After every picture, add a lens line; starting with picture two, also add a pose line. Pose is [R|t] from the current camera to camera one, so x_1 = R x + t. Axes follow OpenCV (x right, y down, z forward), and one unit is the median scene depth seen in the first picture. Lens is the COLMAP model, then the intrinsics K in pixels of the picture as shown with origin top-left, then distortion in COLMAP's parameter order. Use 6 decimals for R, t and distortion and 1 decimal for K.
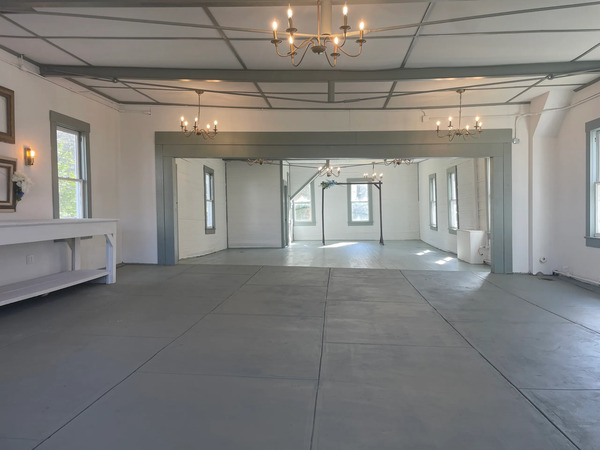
lens RADIAL K [[460.5, 0, 301.5], [0, 460.5, 224.1], [0, 0, 1]] dist [-0.002821, 0.000023]
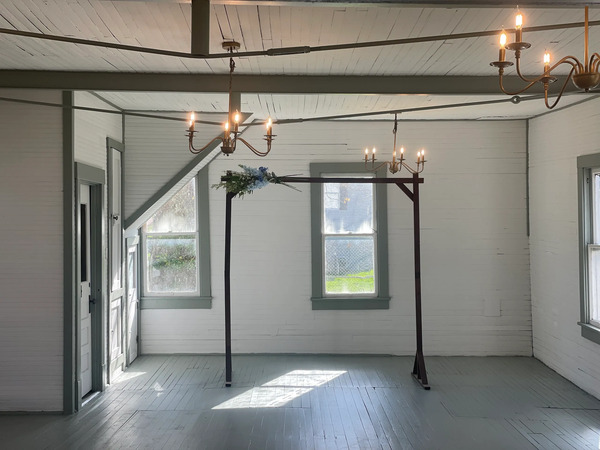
lens RADIAL K [[906.7, 0, 299.4], [0, 906.7, 224.9], [0, 0, 1]] dist [0.221424, 0.000000]
pose [[0.997631, 0.016243, 0.066843, 0.050331], [-0.014163, 0.999404, -0.031475, -0.036775], [-0.067314, 0.030453, 0.997267, 0.378077]]
